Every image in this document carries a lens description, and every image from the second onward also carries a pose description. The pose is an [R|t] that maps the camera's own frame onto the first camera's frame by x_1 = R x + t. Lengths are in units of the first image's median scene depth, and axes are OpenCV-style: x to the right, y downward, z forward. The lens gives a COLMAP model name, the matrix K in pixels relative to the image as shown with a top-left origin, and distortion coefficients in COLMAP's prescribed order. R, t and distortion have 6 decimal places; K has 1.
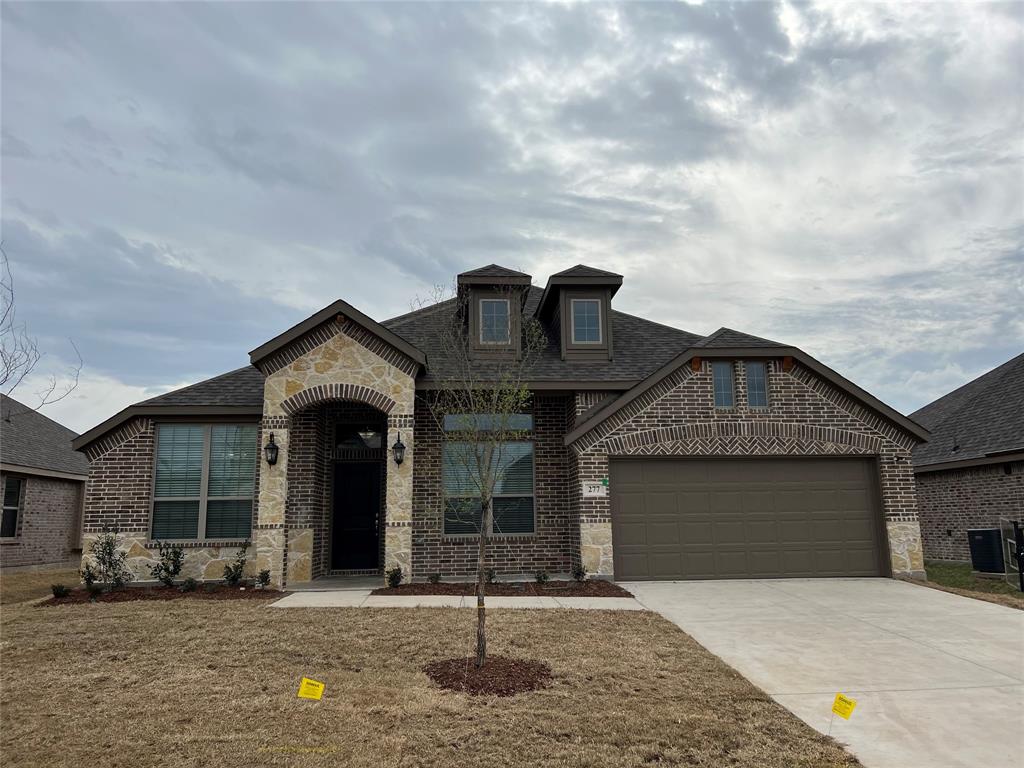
lens RADIAL K [[765.3, 0, 512.0], [0, 765.3, 384.0], [0, 0, 1]] dist [0.118629, -0.217778]
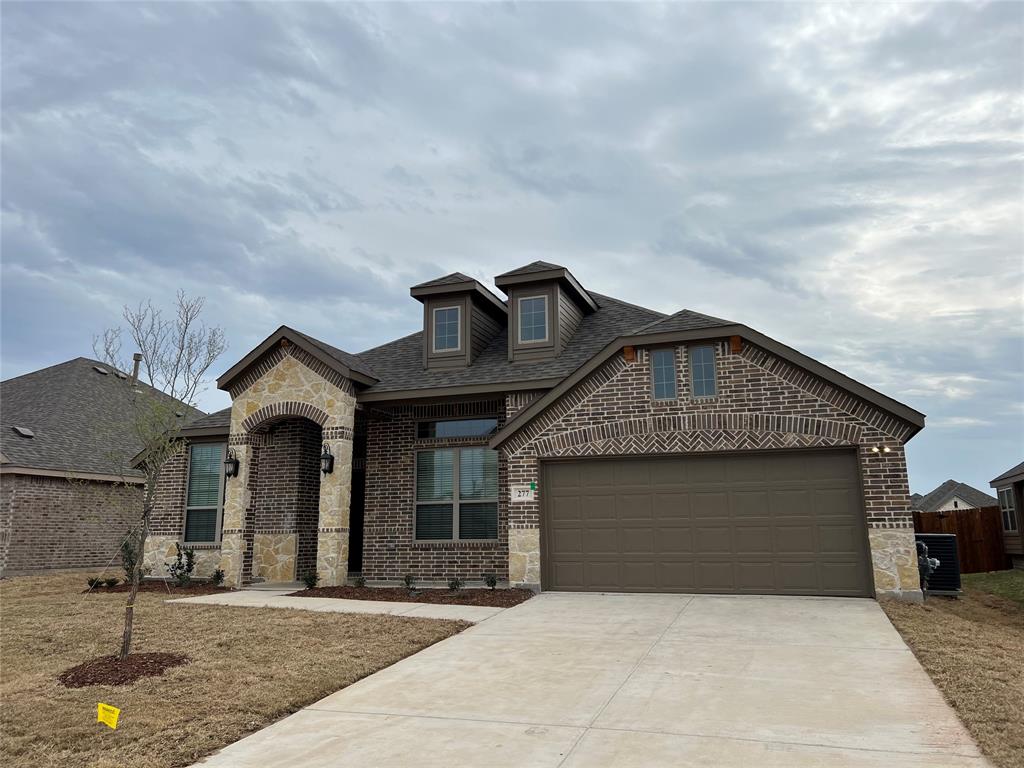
lens RADIAL K [[801.9, 0, 510.3], [0, 801.9, 371.3], [0, 0, 1]] dist [0.115565, -0.184893]
pose [[0.906920, -0.078225, -0.413978, 0.514060], [0.071122, 0.996936, -0.032569, 0.015788], [0.415257, 0.000094, 0.909704, 0.076951]]
